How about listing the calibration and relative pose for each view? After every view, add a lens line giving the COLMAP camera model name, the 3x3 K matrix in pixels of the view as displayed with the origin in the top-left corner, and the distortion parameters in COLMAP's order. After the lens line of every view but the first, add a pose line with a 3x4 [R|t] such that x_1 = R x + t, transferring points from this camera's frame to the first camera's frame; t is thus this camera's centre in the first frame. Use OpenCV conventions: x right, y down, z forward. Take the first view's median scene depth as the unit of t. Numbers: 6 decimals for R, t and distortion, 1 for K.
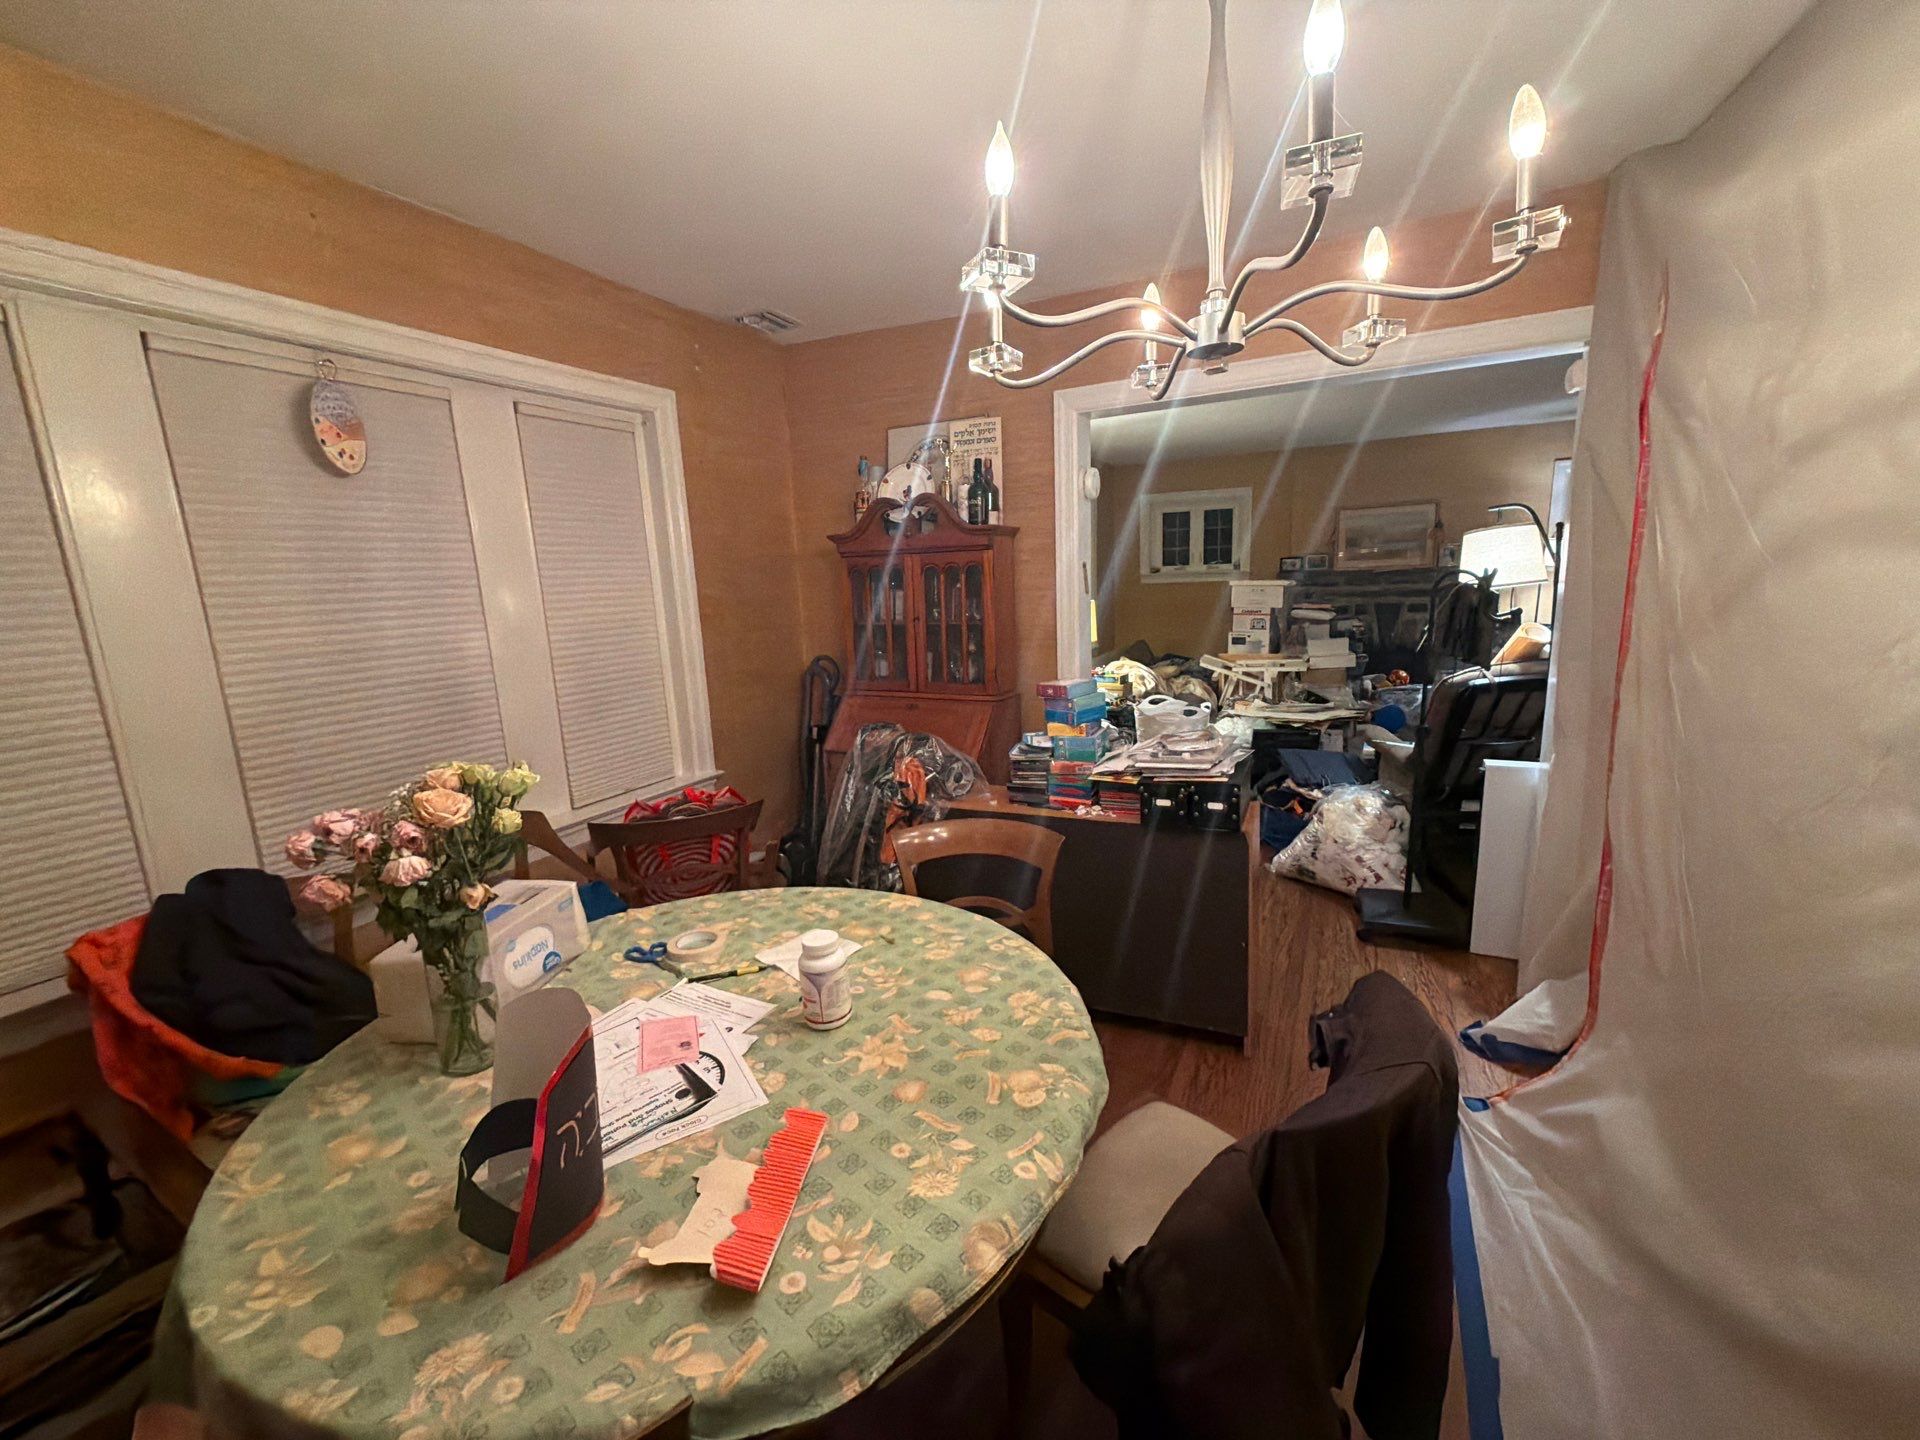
lens RADIAL K [[769.3, 0, 970.0], [0, 769.3, 708.8], [0, 0, 1]] dist [-0.000928, -0.000144]
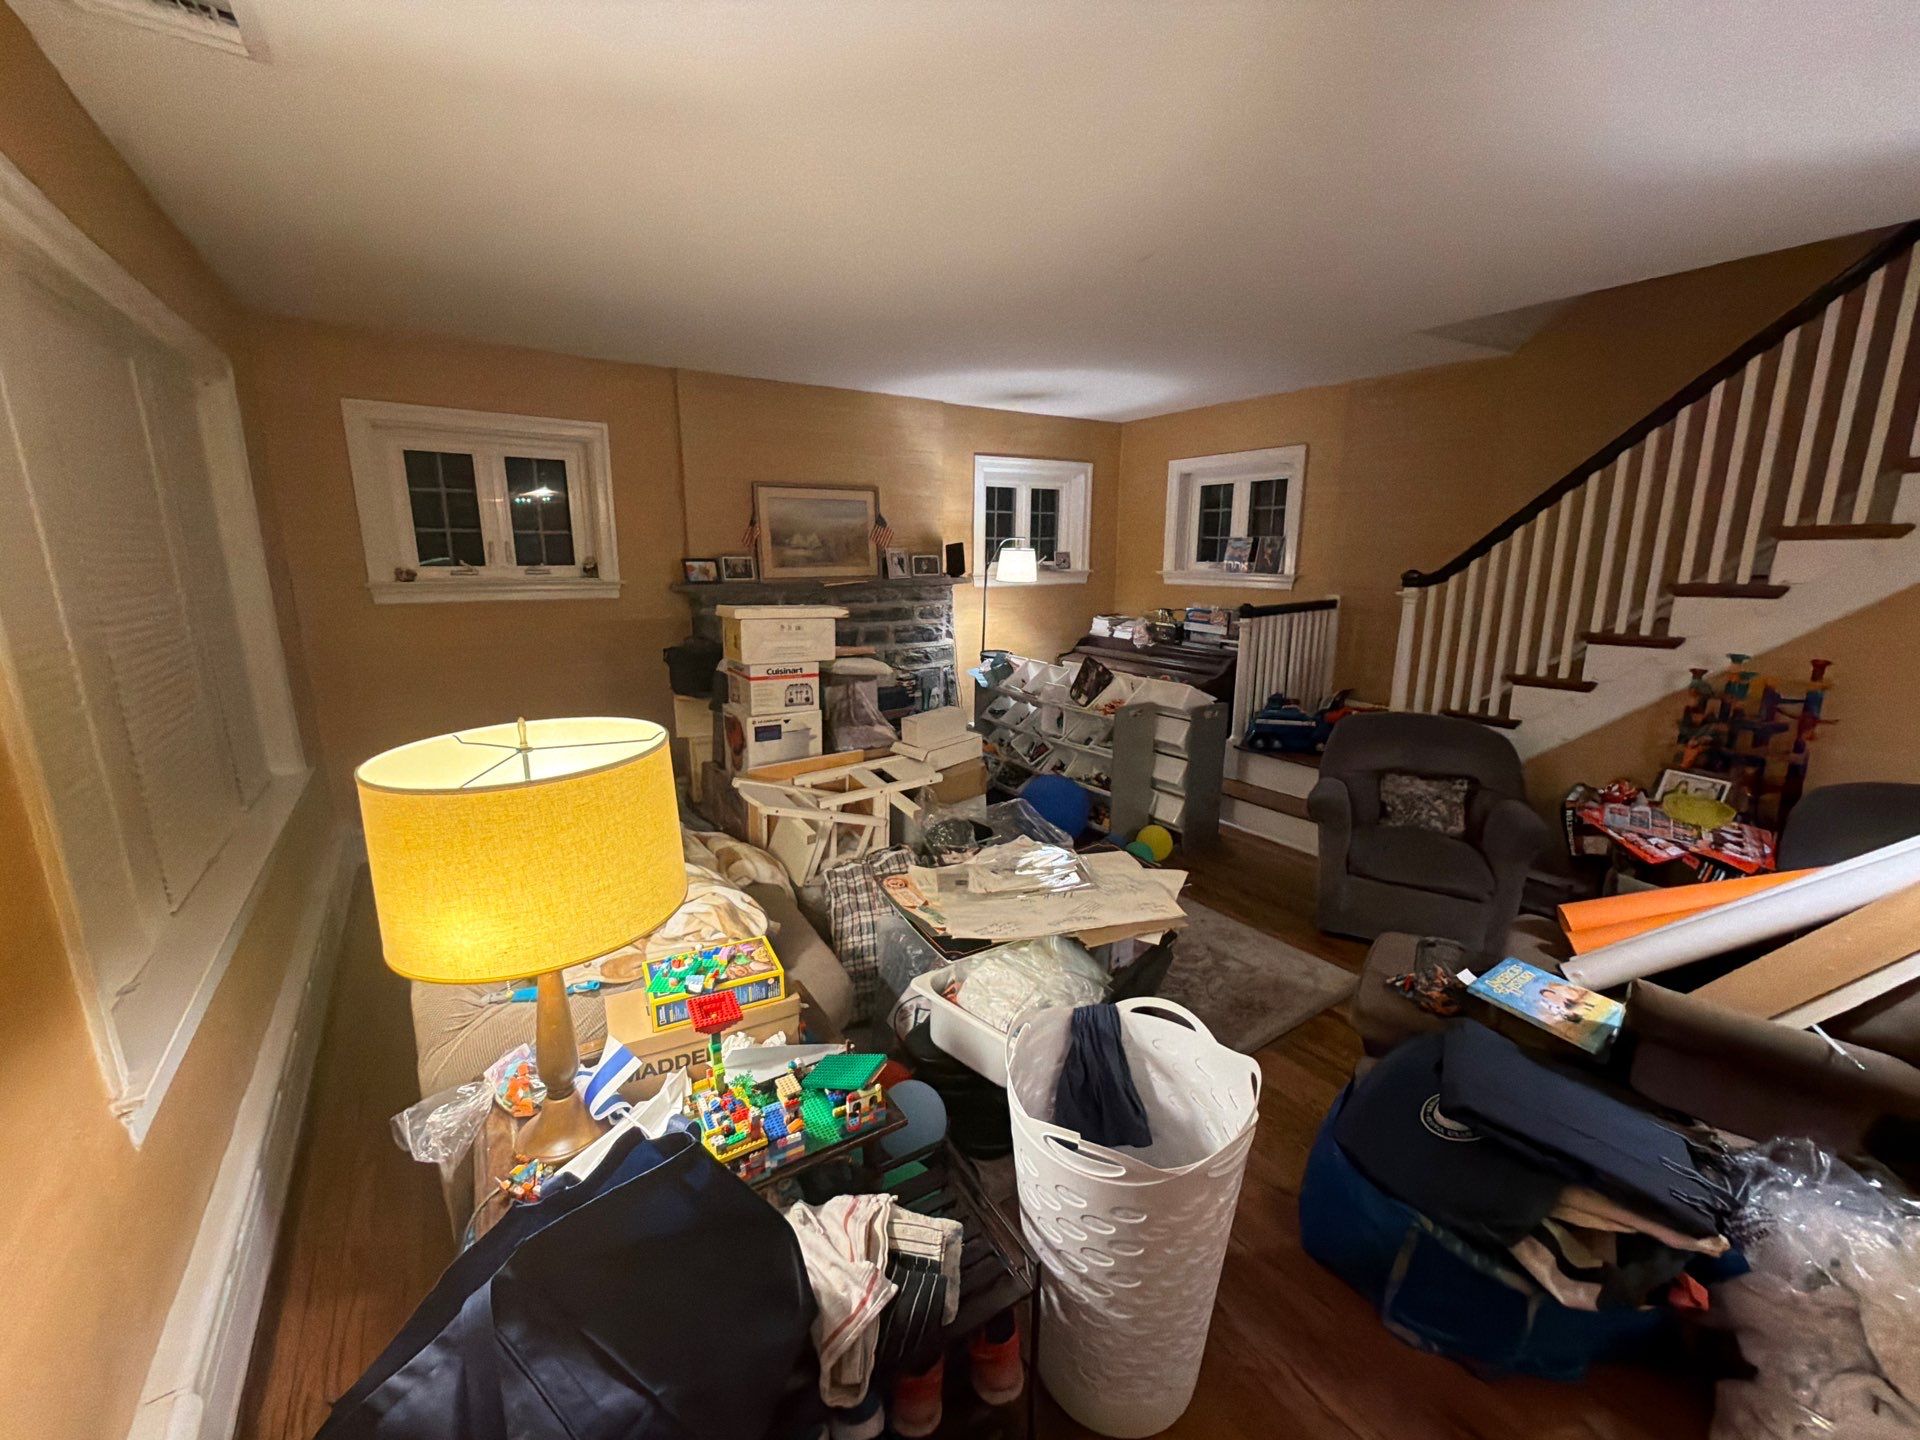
lens RADIAL K [[769.3, 0, 970.0], [0, 769.3, 708.8], [0, 0, 1]] dist [-0.000928, -0.000144]
pose [[0.483238, -0.139050, 0.864376, -0.005332], [0.131892, 0.987601, 0.085138, -0.109536], [-0.865497, 0.072862, 0.495586, 0.554871]]
